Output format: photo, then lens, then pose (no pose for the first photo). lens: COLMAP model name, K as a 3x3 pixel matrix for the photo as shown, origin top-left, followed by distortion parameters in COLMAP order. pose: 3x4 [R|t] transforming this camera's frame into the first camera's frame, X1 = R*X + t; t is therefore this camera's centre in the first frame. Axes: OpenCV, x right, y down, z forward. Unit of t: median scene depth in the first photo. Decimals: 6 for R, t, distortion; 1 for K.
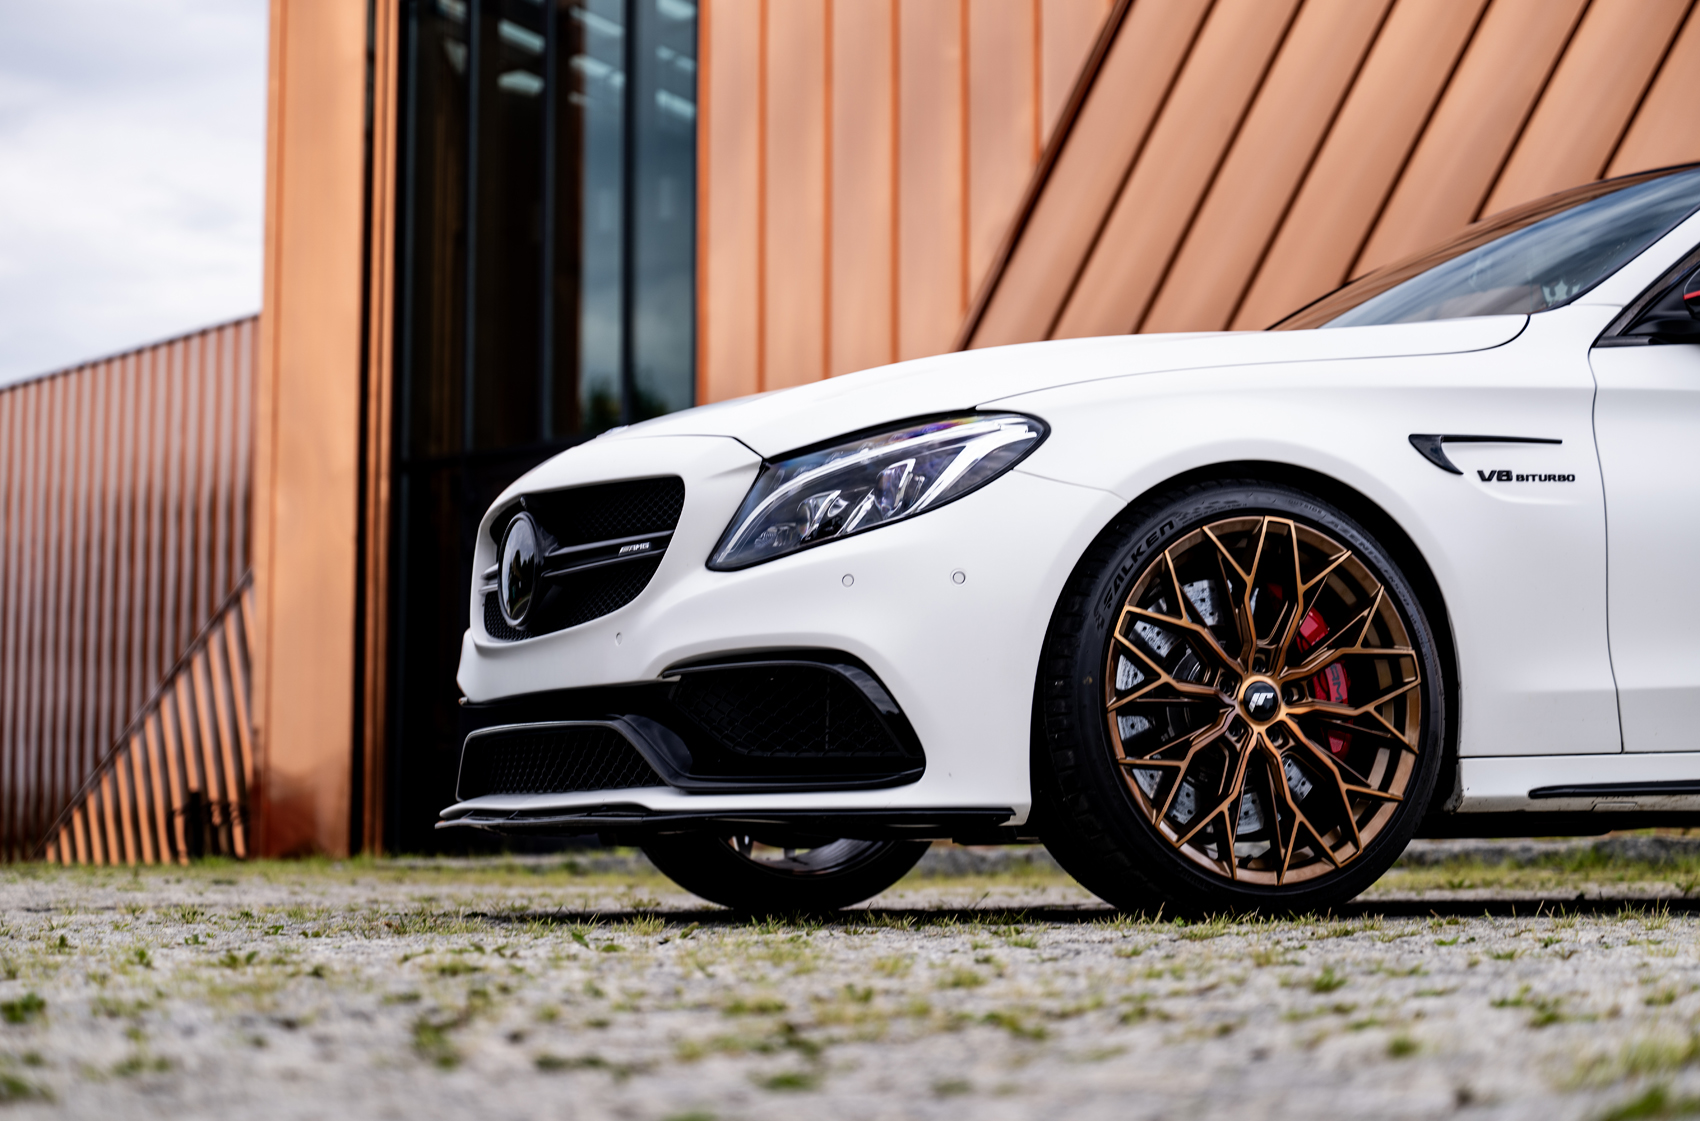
lens RADIAL K [[3384.5, 0, 850.0], [0, 3384.5, 560.5], [0, 0, 1]] dist [0.053585, 0.302439]
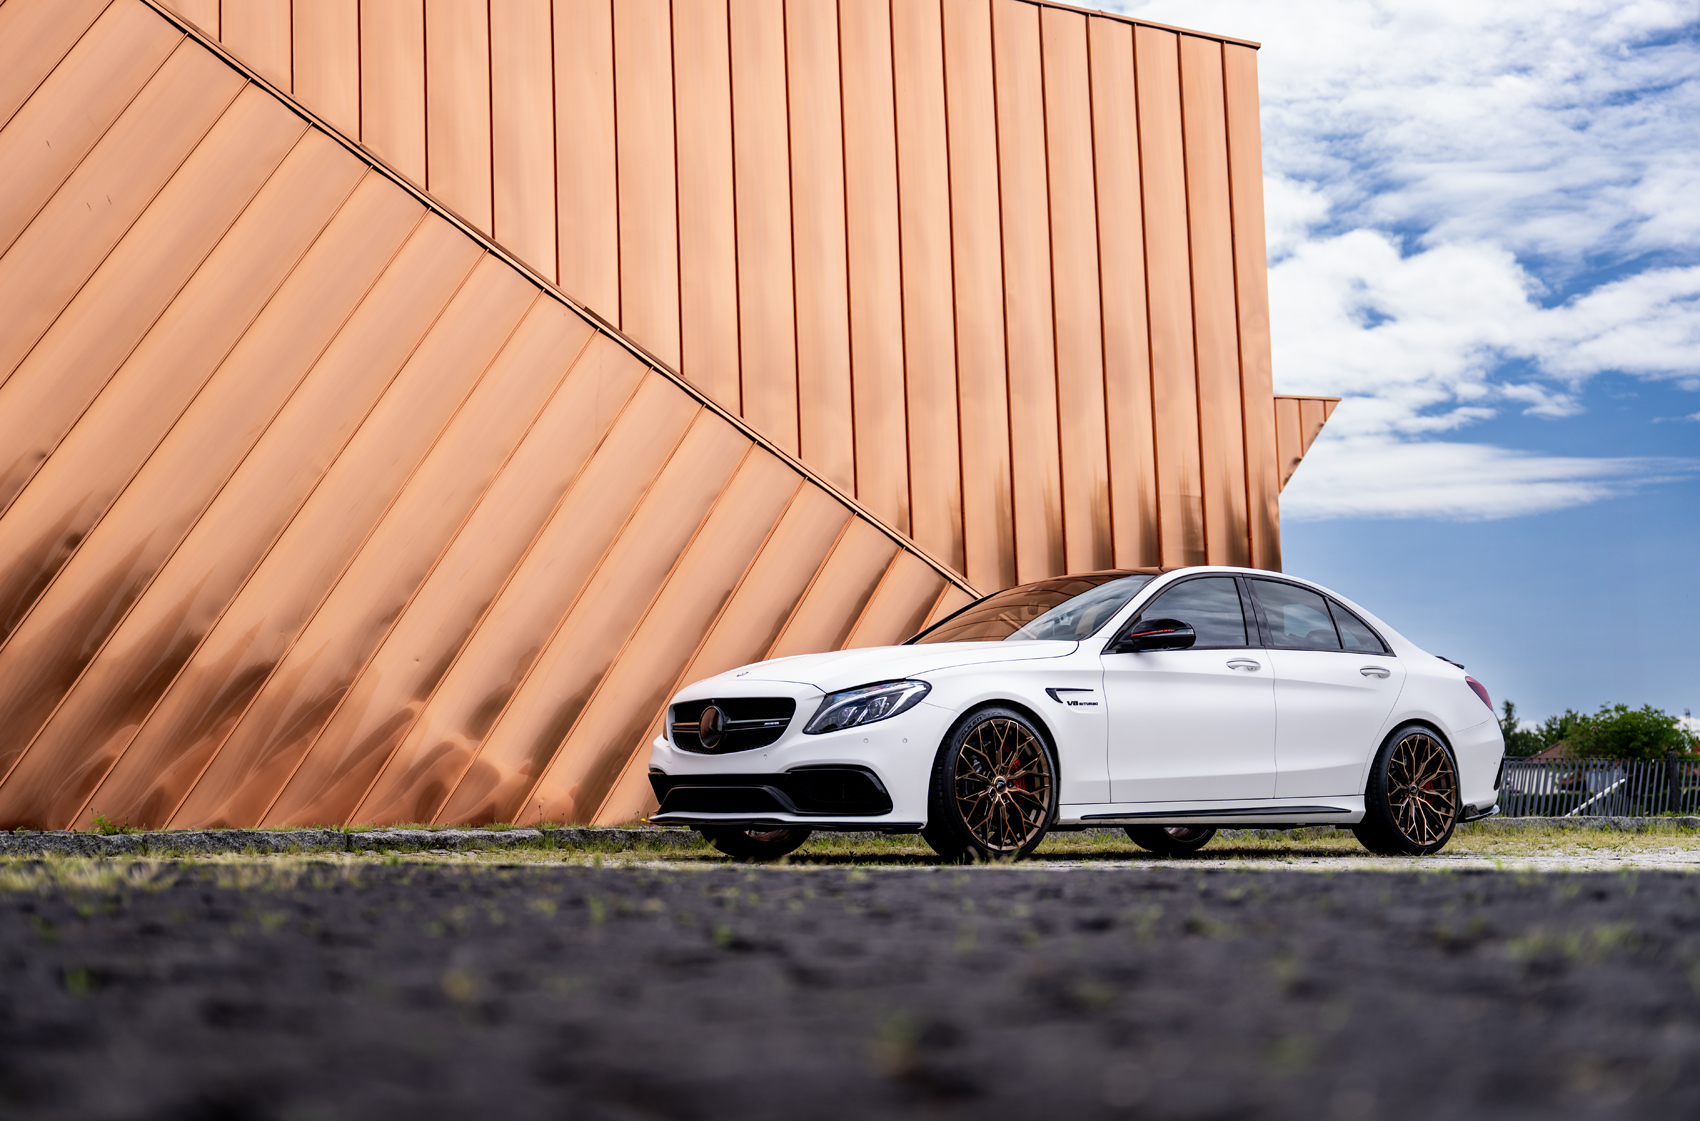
lens RADIAL K [[2149.6, 0, 850.0], [0, 2149.6, 560.5], [0, 0, 1]] dist [-0.015117, 0.001469]
pose [[0.975309, 0.037524, 0.217635, -0.392619], [-0.030328, 0.998880, -0.036312, -0.075556], [-0.218754, 0.028815, 0.975355, -0.713771]]
